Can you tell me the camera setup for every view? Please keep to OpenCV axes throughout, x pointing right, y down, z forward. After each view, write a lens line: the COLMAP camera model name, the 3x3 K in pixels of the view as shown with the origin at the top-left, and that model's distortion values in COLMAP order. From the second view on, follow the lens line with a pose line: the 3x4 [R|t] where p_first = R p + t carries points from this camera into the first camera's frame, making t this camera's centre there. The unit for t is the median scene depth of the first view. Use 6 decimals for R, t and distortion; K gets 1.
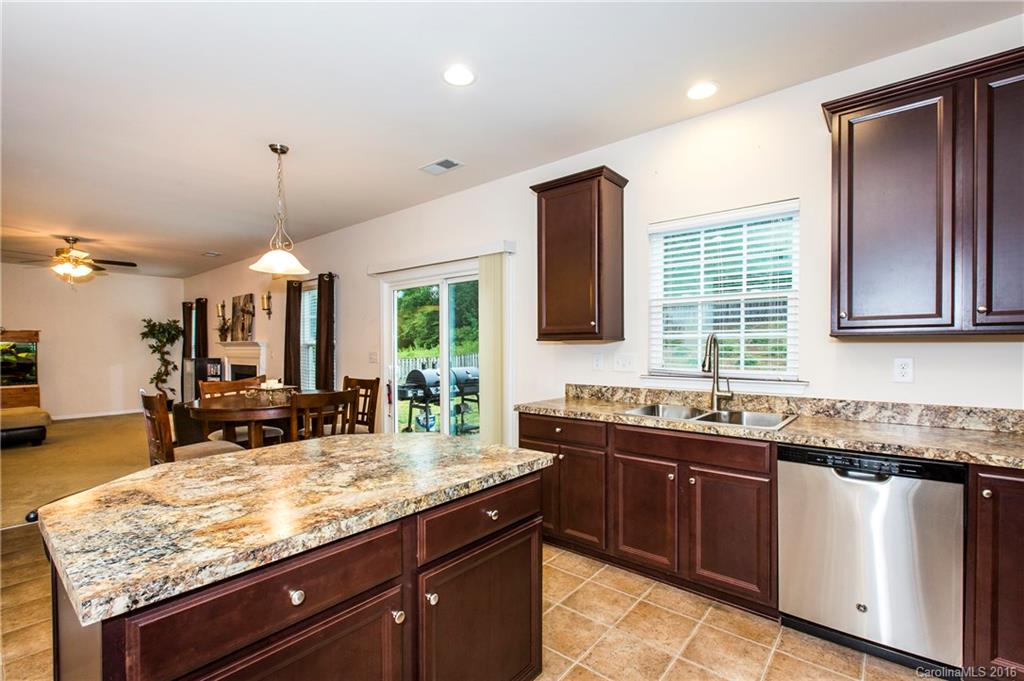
lens RADIAL K [[460.6, 0, 512.6], [0, 460.6, 346.7], [0, 0, 1]] dist [0.003291, -0.001596]
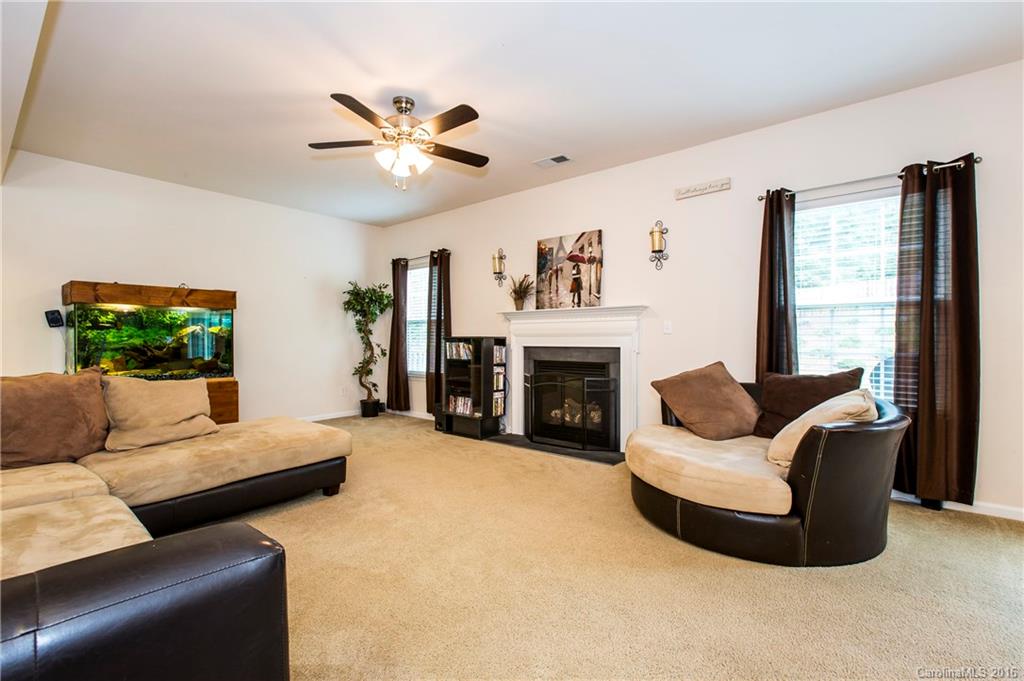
lens RADIAL K [[460.6, 0, 519.7], [0, 460.6, 332.2], [0, 0, 1]] dist [0.003291, -0.001596]
pose [[0.999989, 0.004488, -0.001172, -0.644614], [-0.004512, 0.999762, -0.021352, 0.033081], [0.001076, 0.021358, 0.999771, 0.375958]]
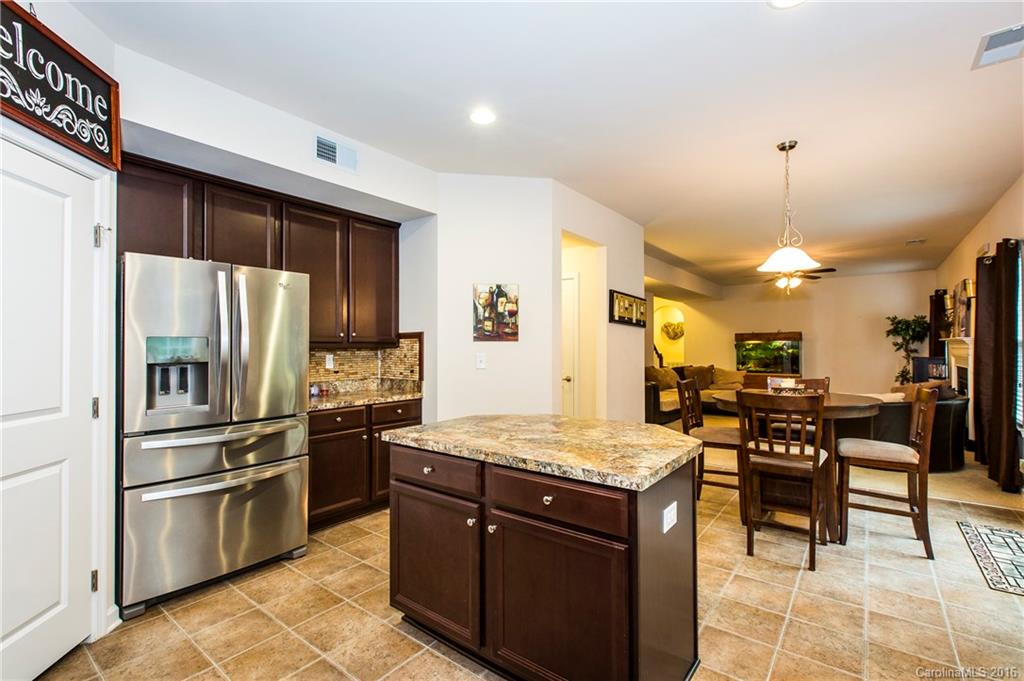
lens RADIAL K [[460.6, 0, 521.5], [0, 460.6, 341.8], [0, 0, 1]] dist [0.003291, -0.001596]
pose [[0.058335, -0.003727, -0.998290, 0.195079], [-0.000848, 0.999992, -0.003783, -0.001273], [0.998297, 0.001067, 0.058332, 0.162469]]
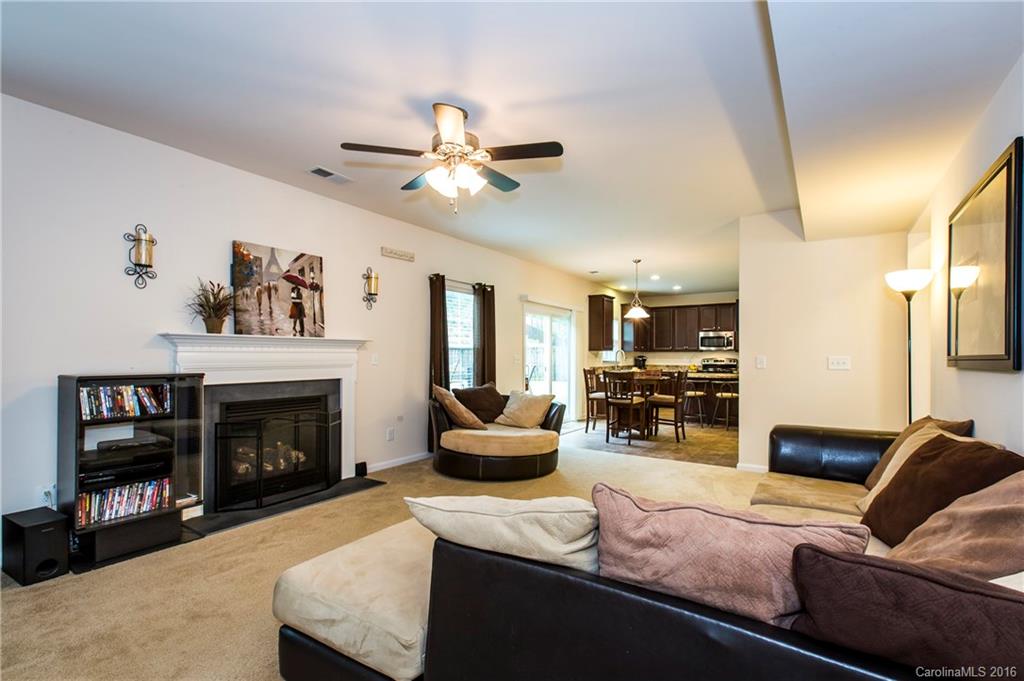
lens RADIAL K [[460.6, 0, 517.9], [0, 460.6, 358.5], [0, 0, 1]] dist [0.003291, -0.001596]
pose [[-0.099775, -0.001532, 0.995009, -1.127238], [0.007232, 0.999971, 0.002265, 0.013972], [-0.994984, 0.007422, -0.099761, 0.777447]]
